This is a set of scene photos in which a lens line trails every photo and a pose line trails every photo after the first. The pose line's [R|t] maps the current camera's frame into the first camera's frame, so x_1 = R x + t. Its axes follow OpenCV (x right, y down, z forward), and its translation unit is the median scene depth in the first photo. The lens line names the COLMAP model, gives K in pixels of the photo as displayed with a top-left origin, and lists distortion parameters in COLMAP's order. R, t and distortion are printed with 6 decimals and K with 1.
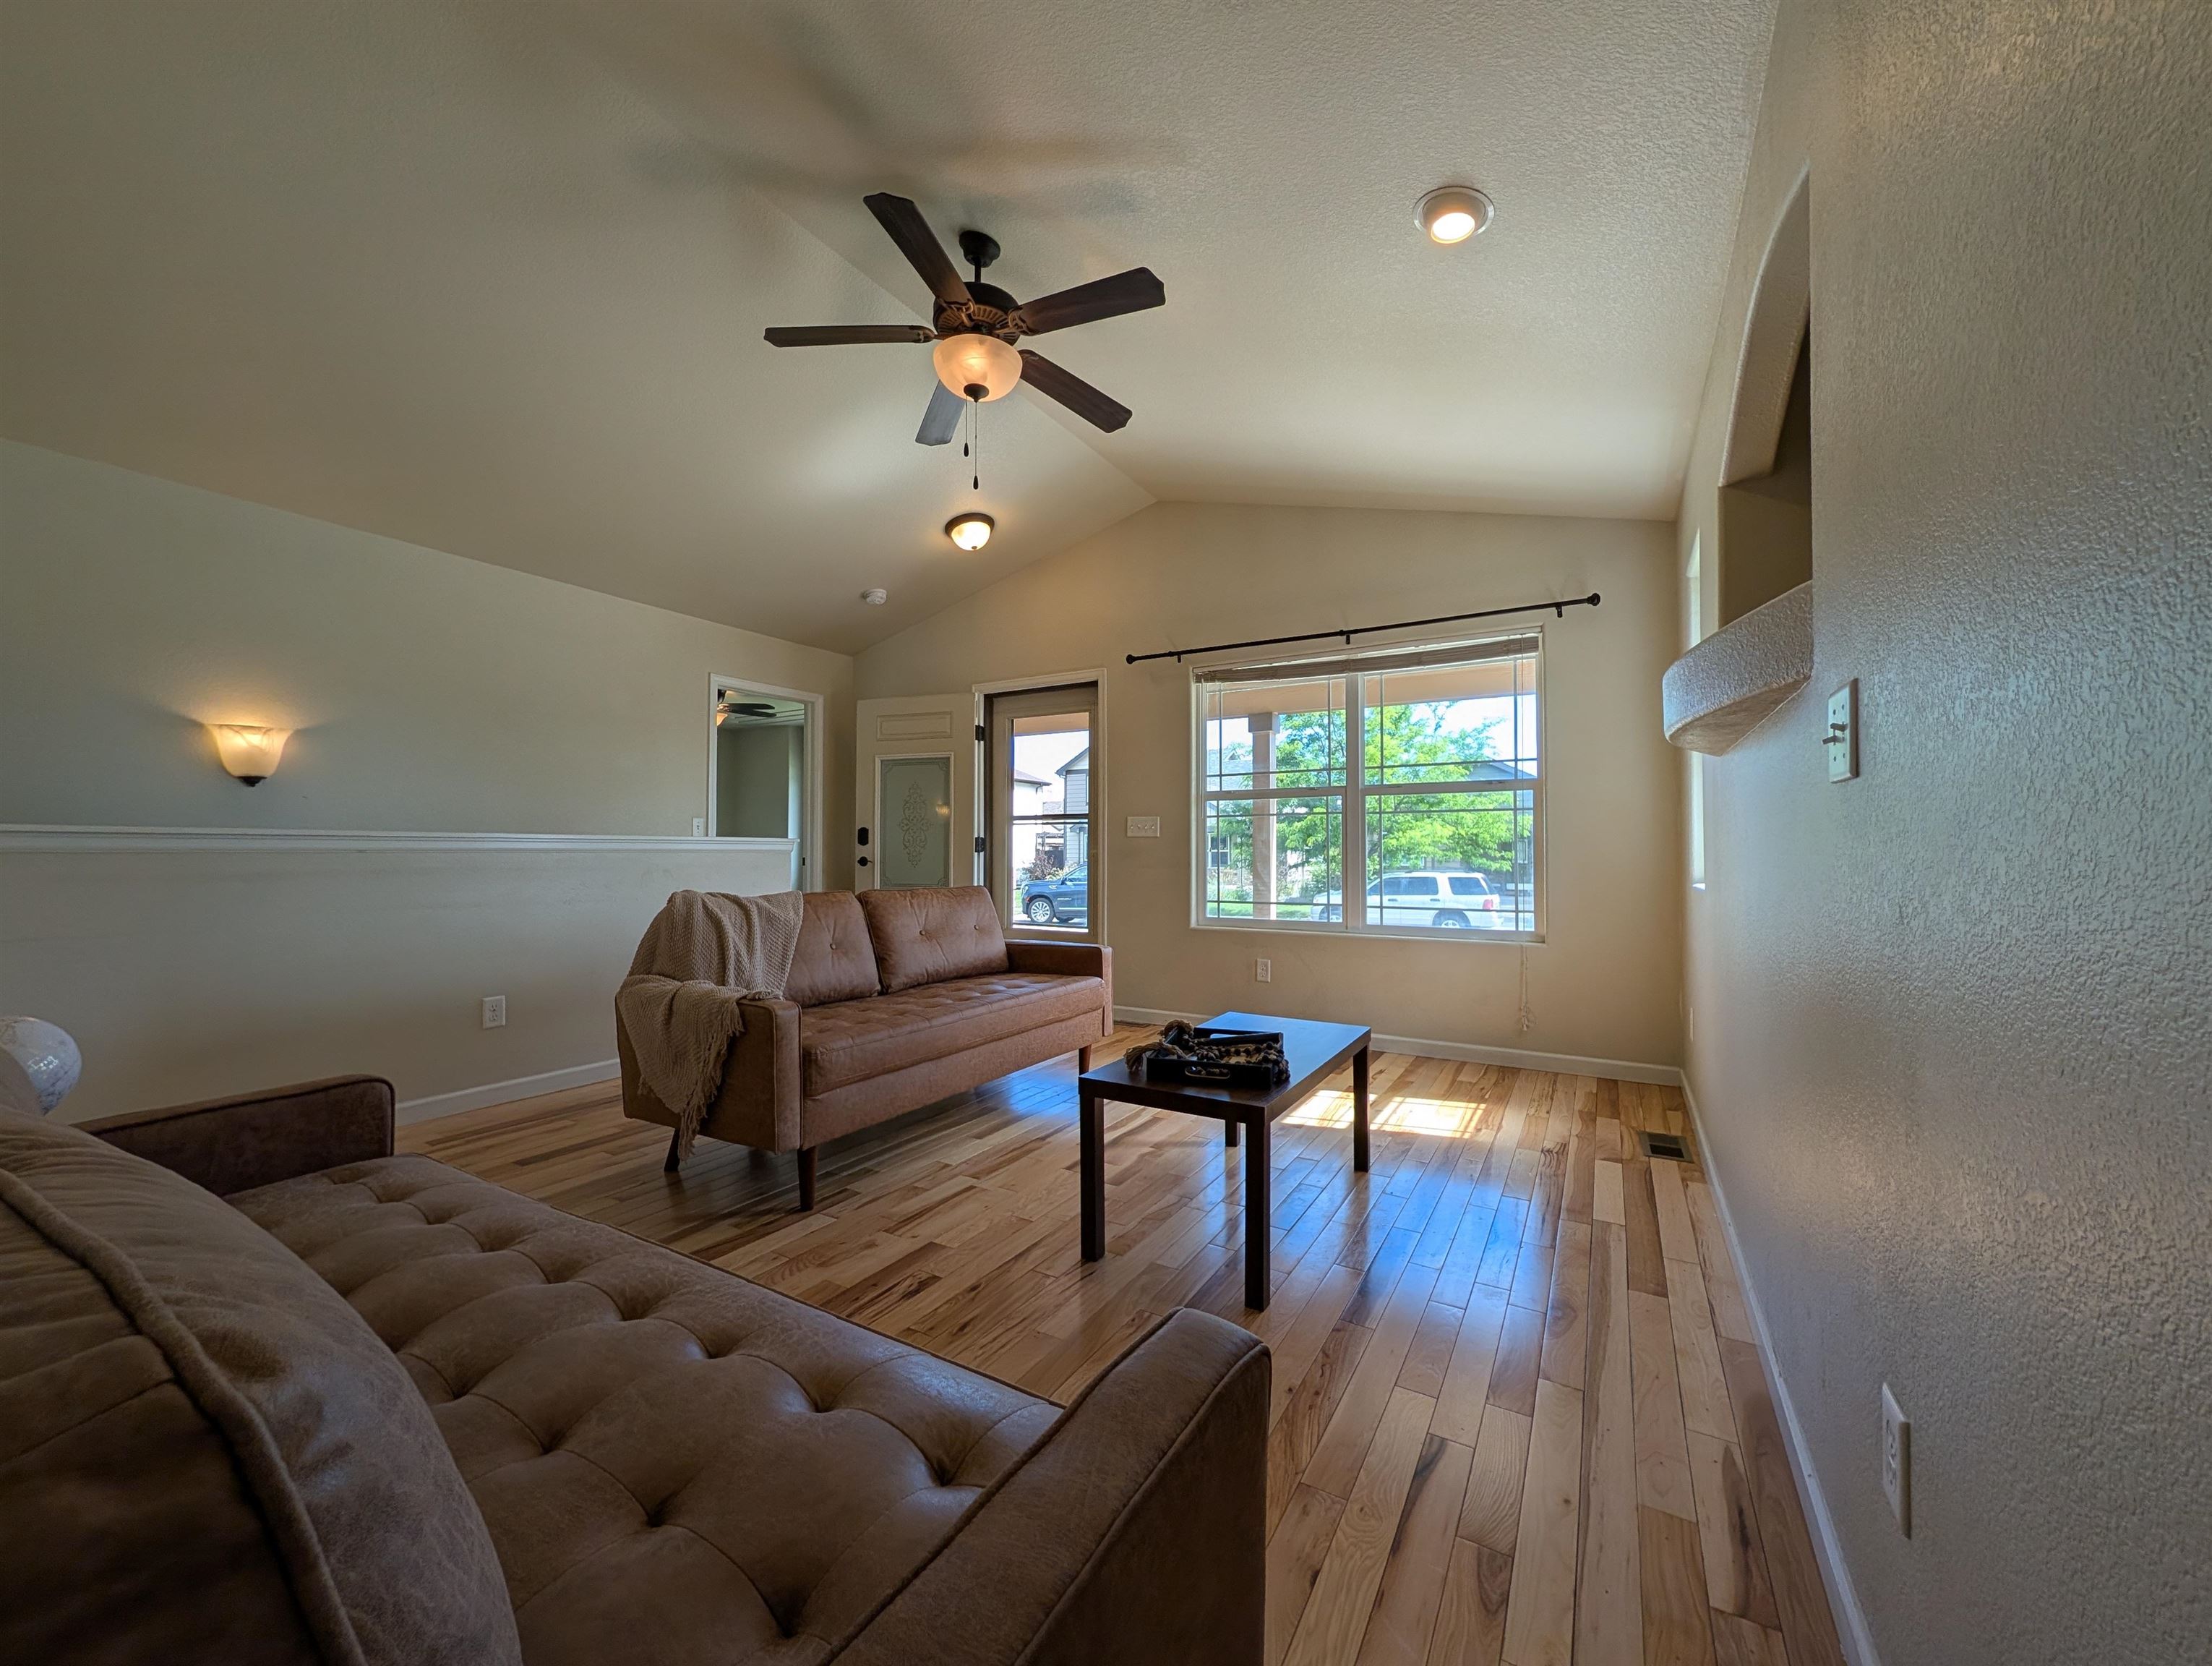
lens RADIAL K [[850.8, 0, 1099.7], [0, 850.8, 835.5], [0, 0, 1]] dist [0.000208, 0.000422]
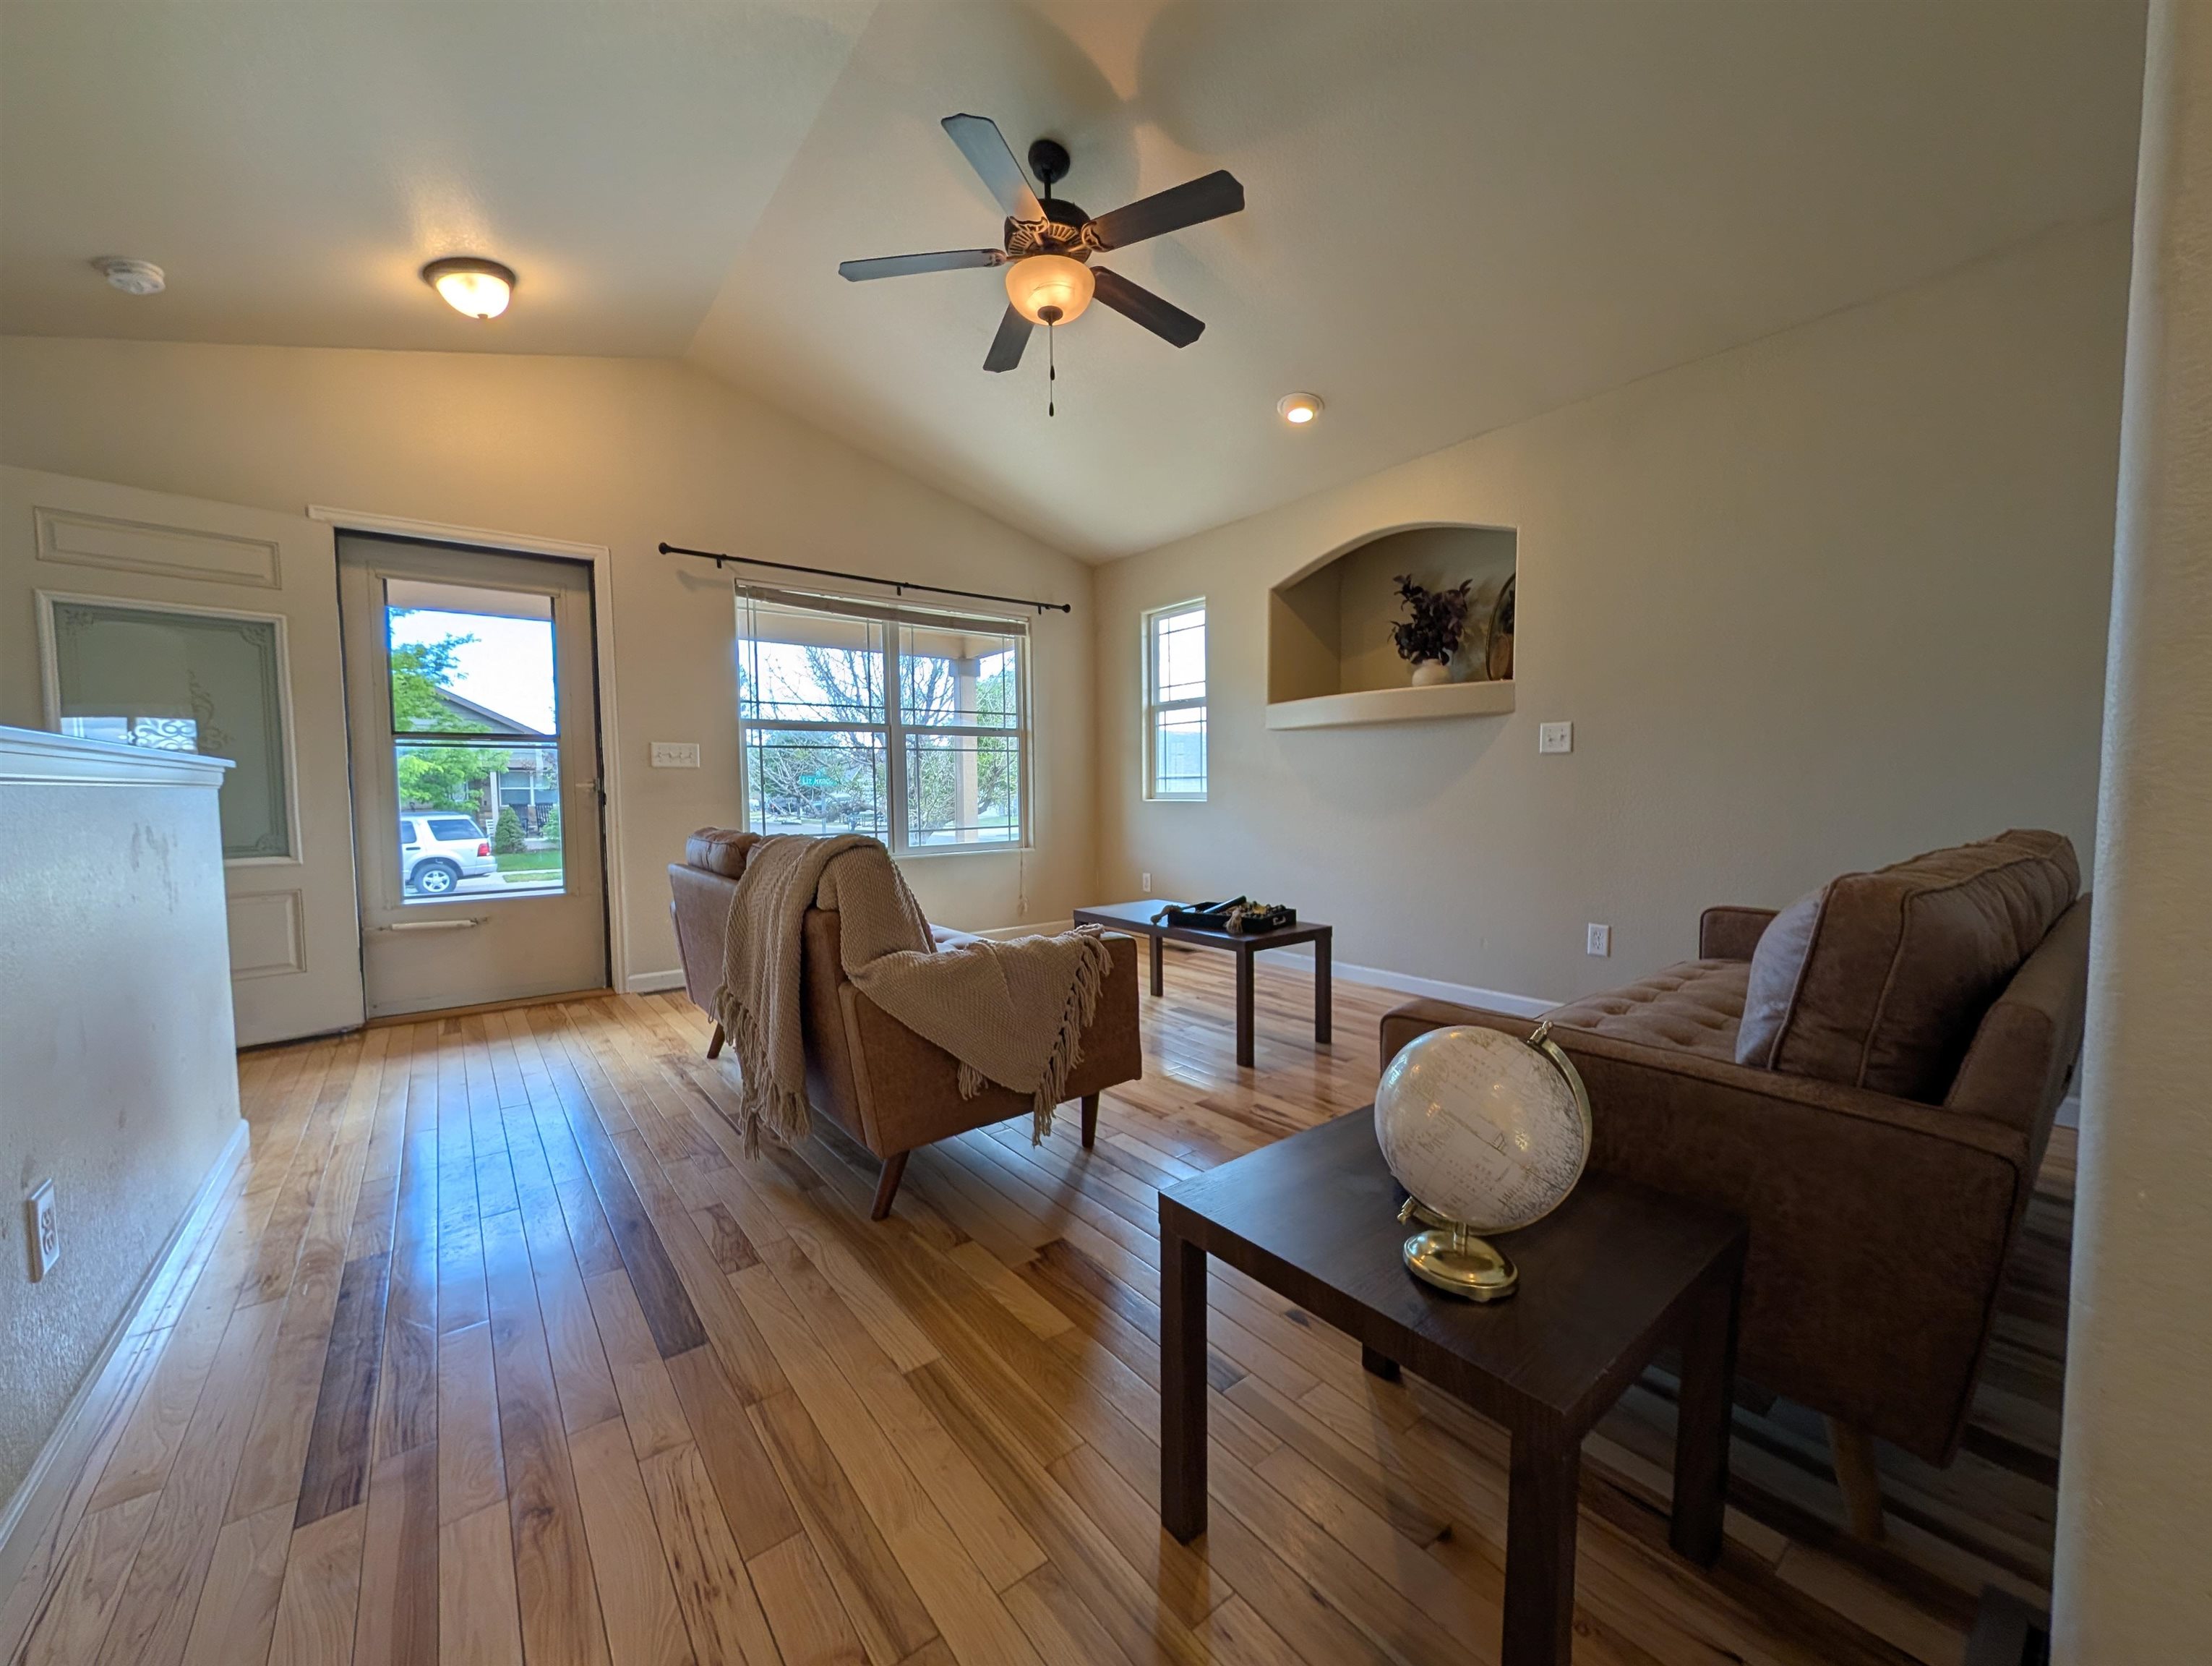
lens RADIAL K [[850.8, 0, 1099.7], [0, 850.8, 835.5], [0, 0, 1]] dist [0.000208, 0.000422]
pose [[0.362155, -0.060619, 0.930144, -0.640154], [-0.006703, 0.997688, 0.067631, 0.009667], [-0.932094, -0.030728, 0.360912, 0.337187]]
